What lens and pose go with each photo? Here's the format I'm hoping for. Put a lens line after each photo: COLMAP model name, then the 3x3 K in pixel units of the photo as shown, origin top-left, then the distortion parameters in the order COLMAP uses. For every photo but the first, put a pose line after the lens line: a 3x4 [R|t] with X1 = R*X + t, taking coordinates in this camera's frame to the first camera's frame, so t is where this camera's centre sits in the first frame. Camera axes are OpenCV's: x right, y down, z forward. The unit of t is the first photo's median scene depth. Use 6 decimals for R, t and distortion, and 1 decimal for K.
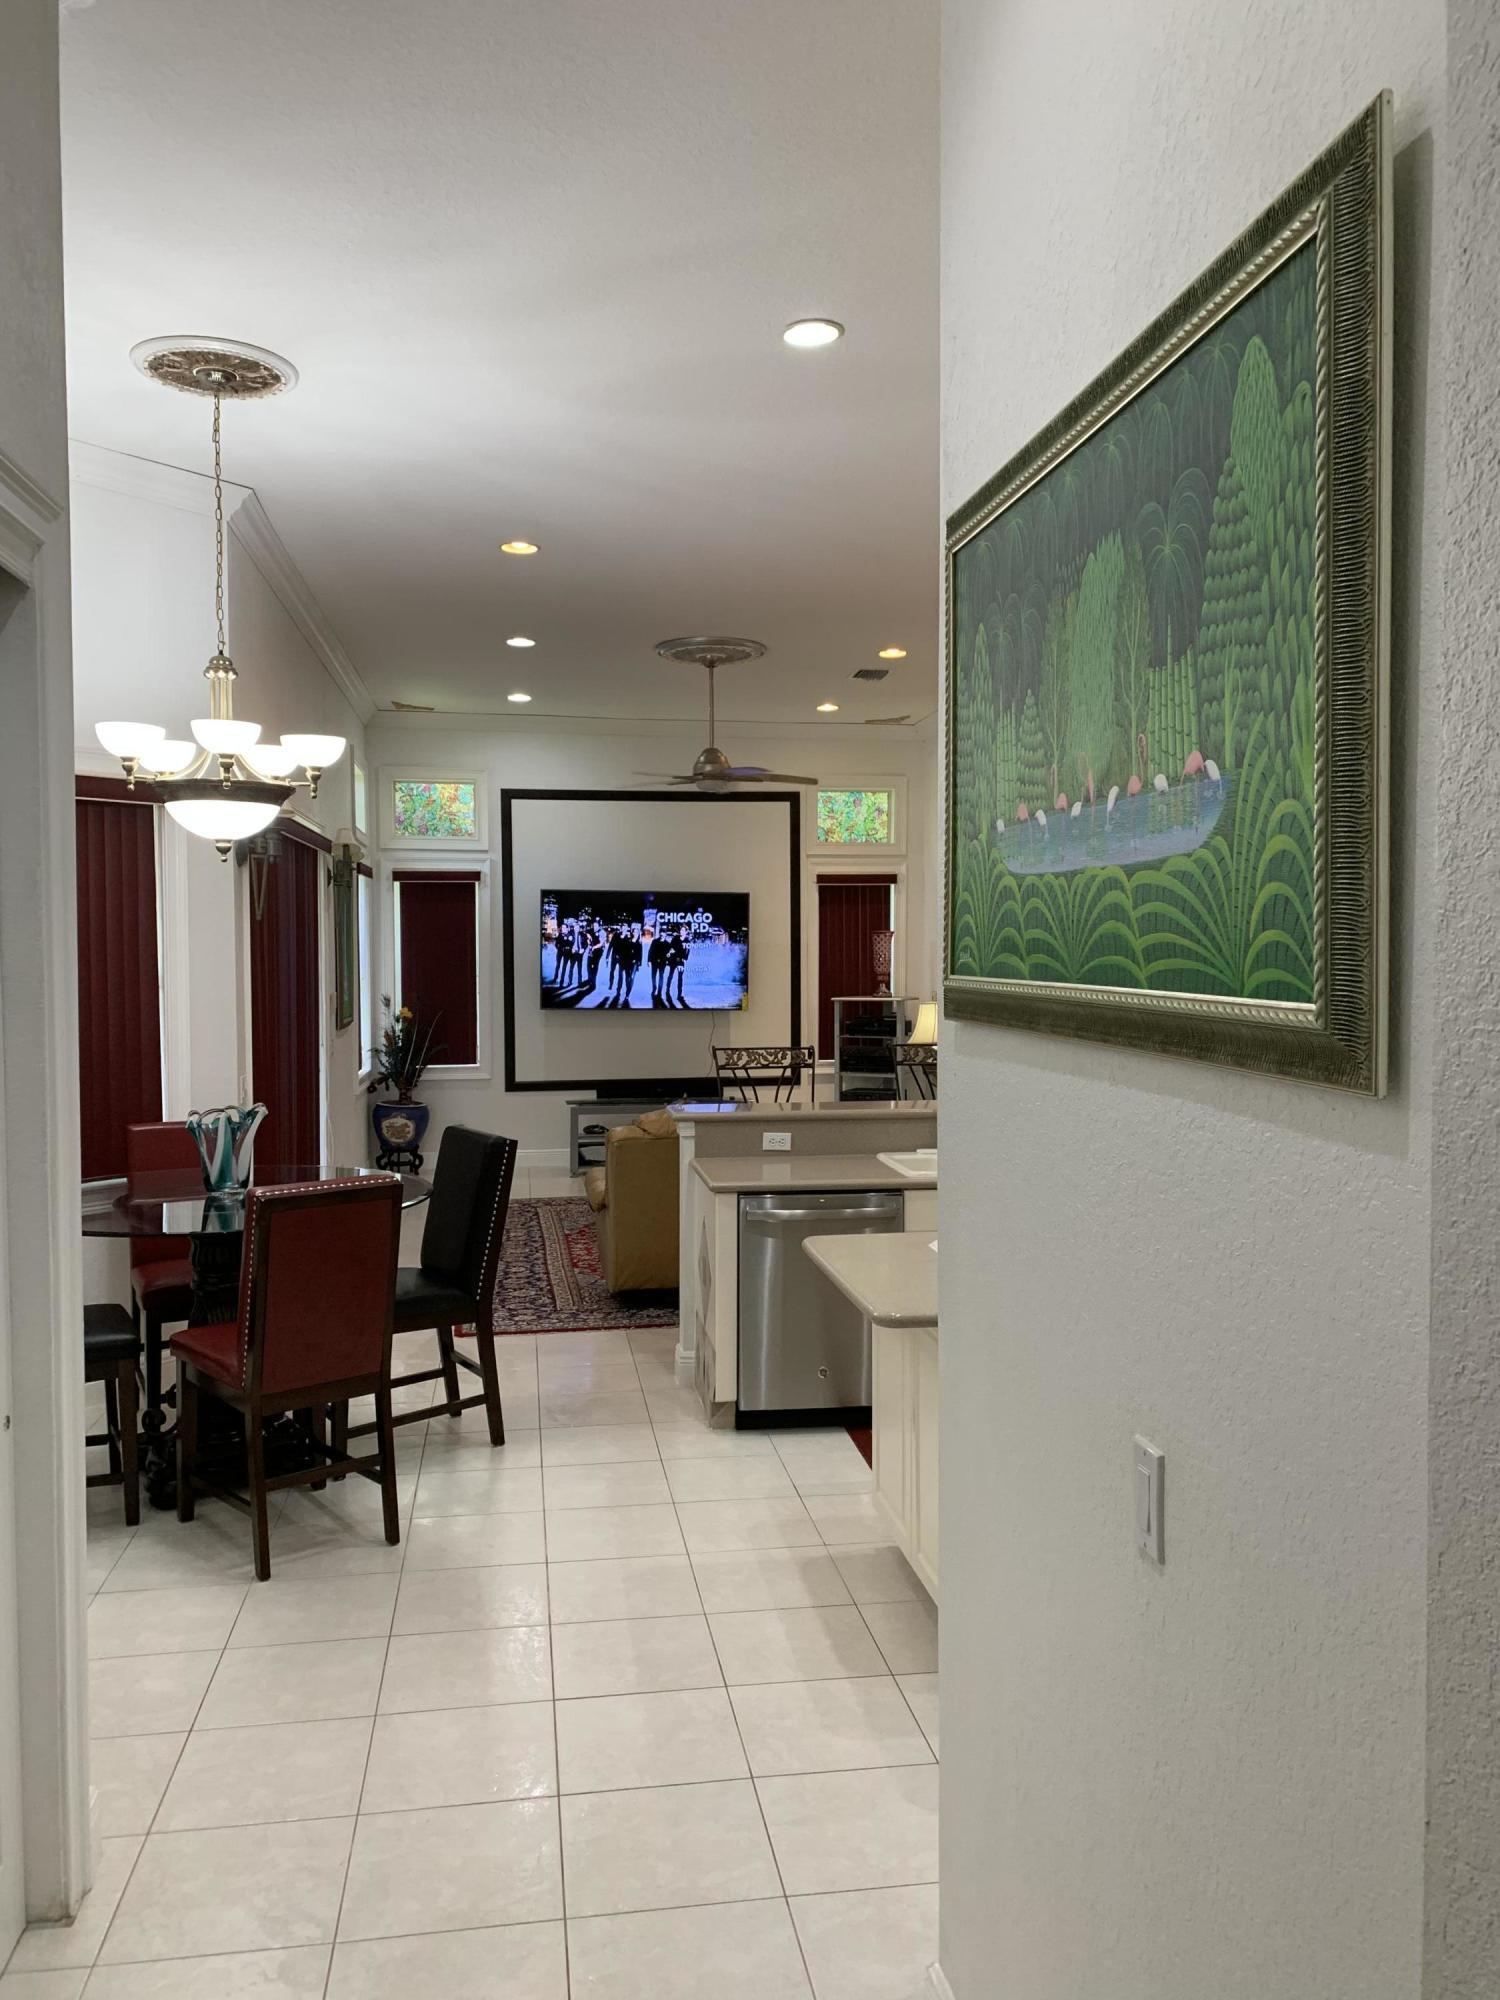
lens RADIAL K [[1524.2, 0, 784.2], [0, 1524.2, 1026.2], [0, 0, 1]] dist [0.026759, -0.032188]
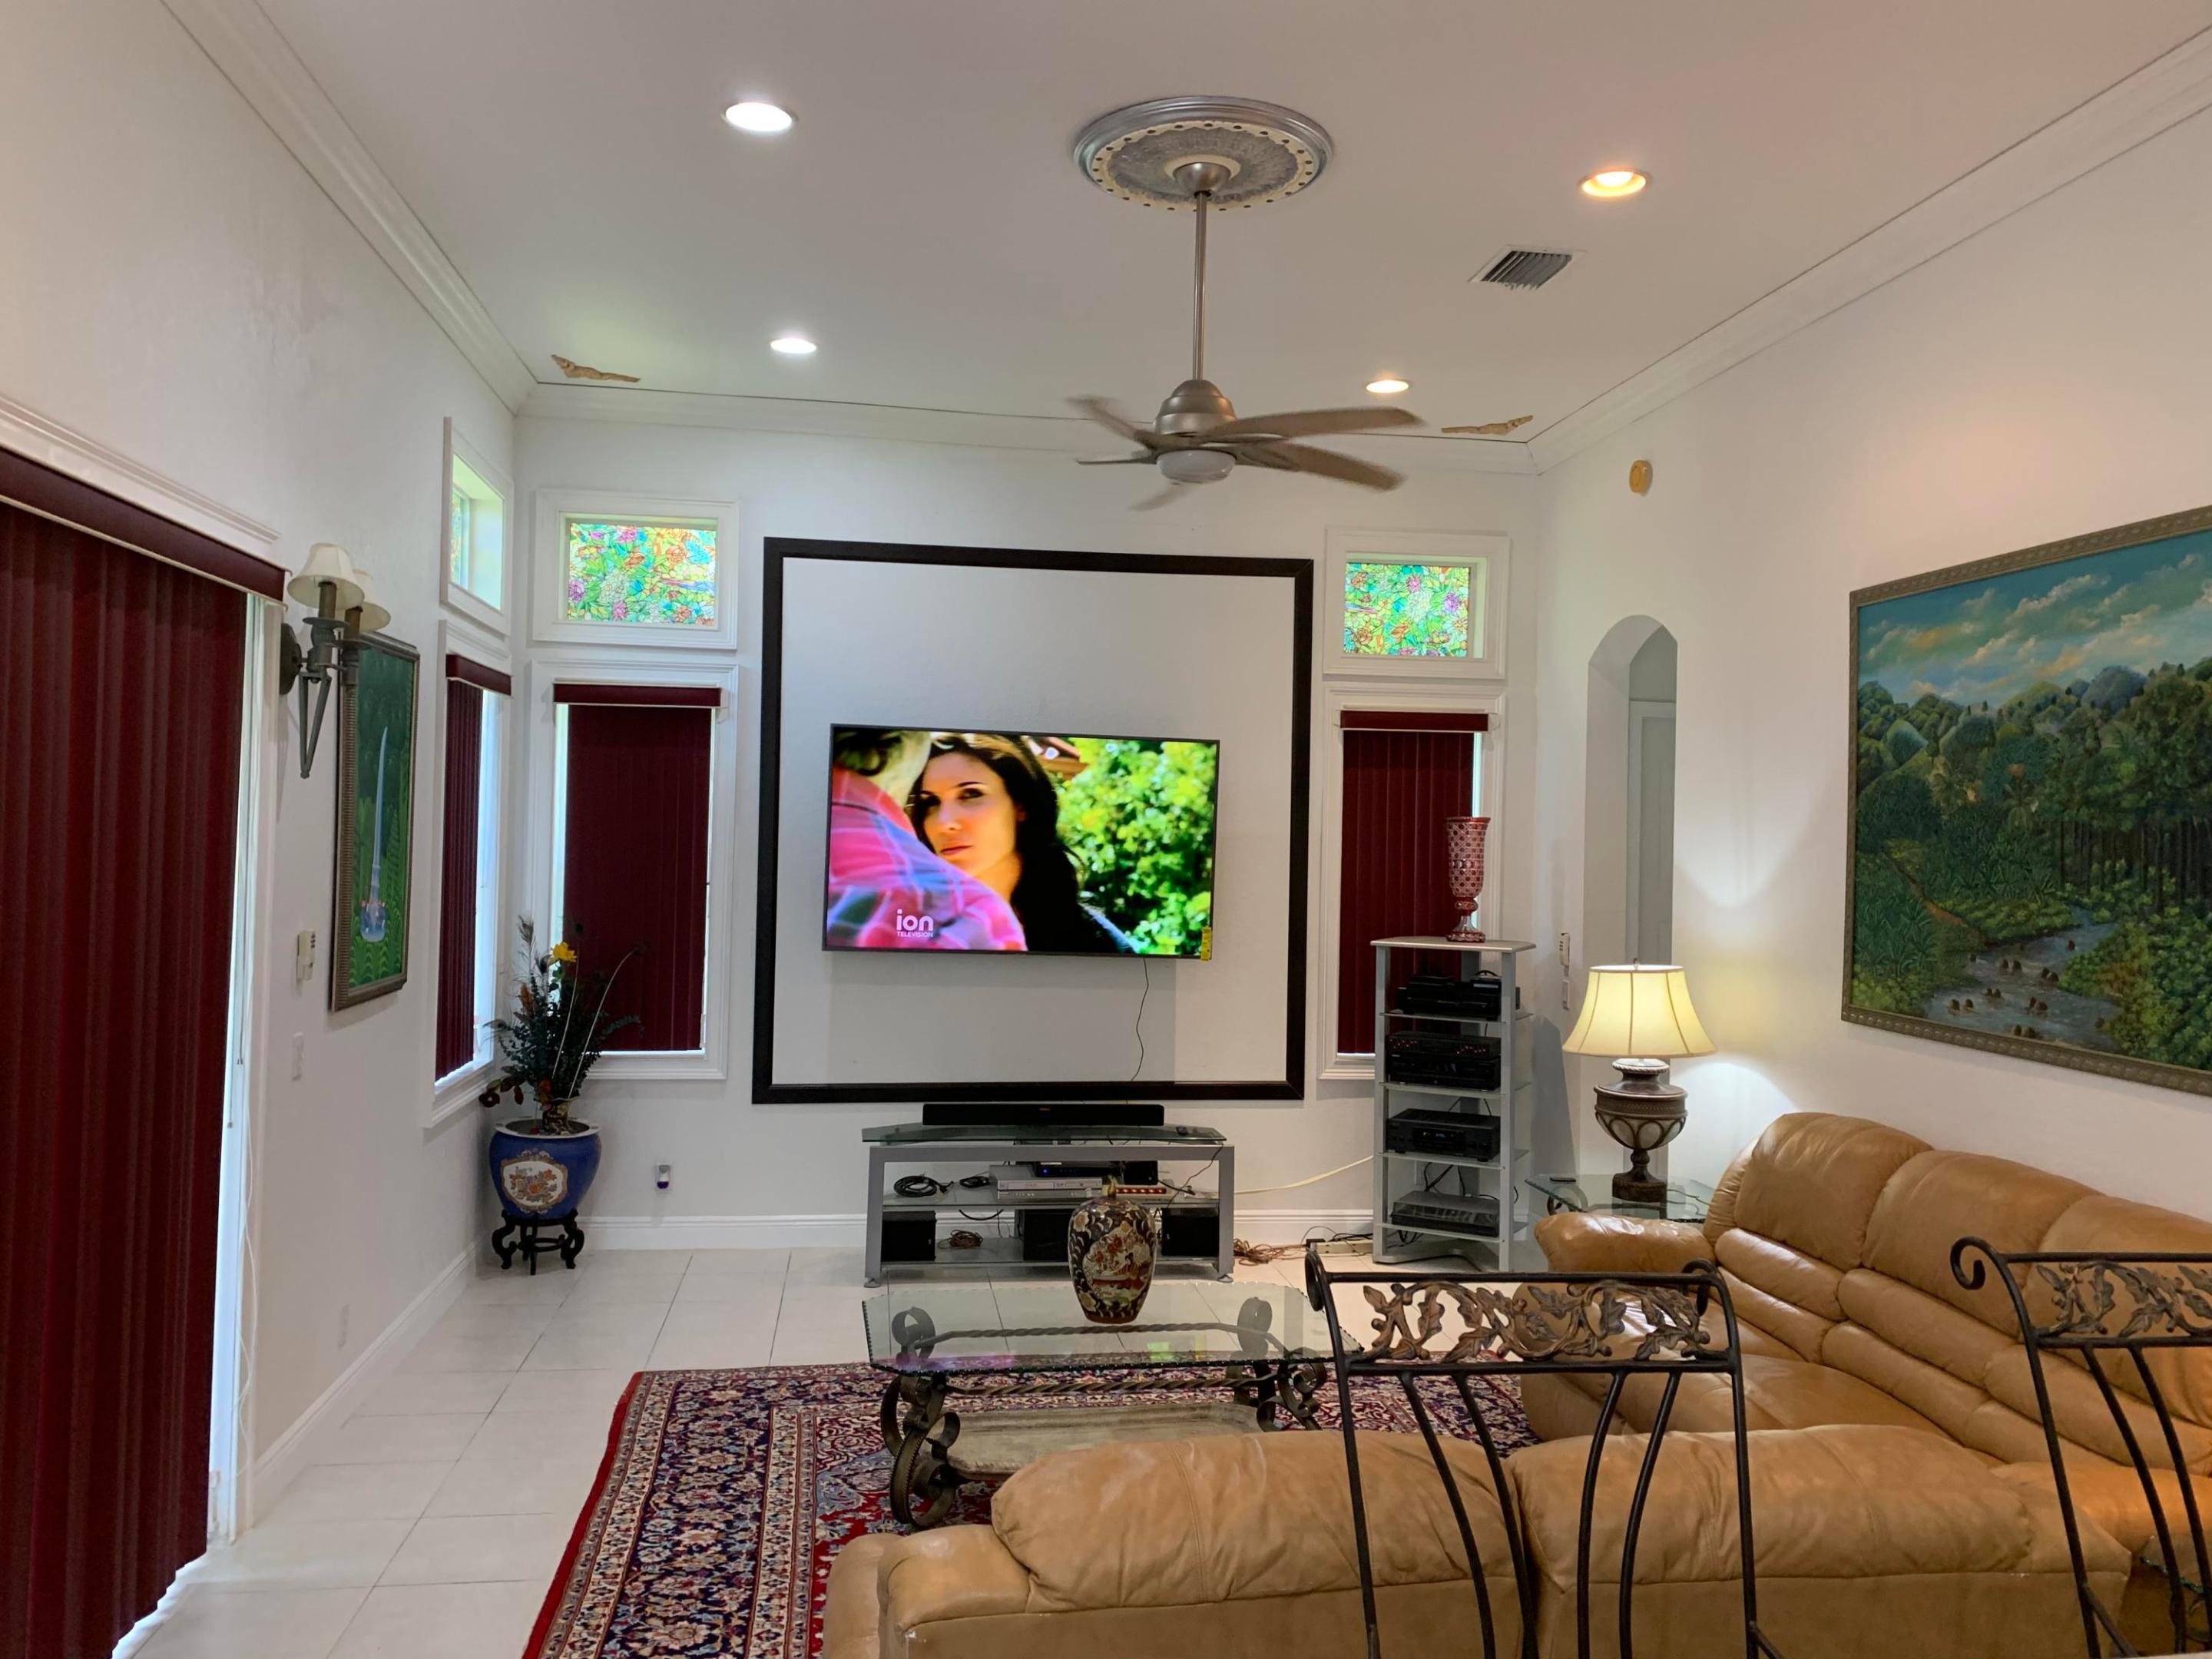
lens RADIAL K [[1684.8, 0, 1106.0], [0, 1684.8, 802.2], [0, 0, 1]] dist [0.033853, -0.043104]
pose [[0.999124, 0.022731, -0.035125, -0.043282], [-0.025146, 0.997235, -0.069923, -0.024437], [0.033438, 0.070745, 0.996934, 0.427789]]
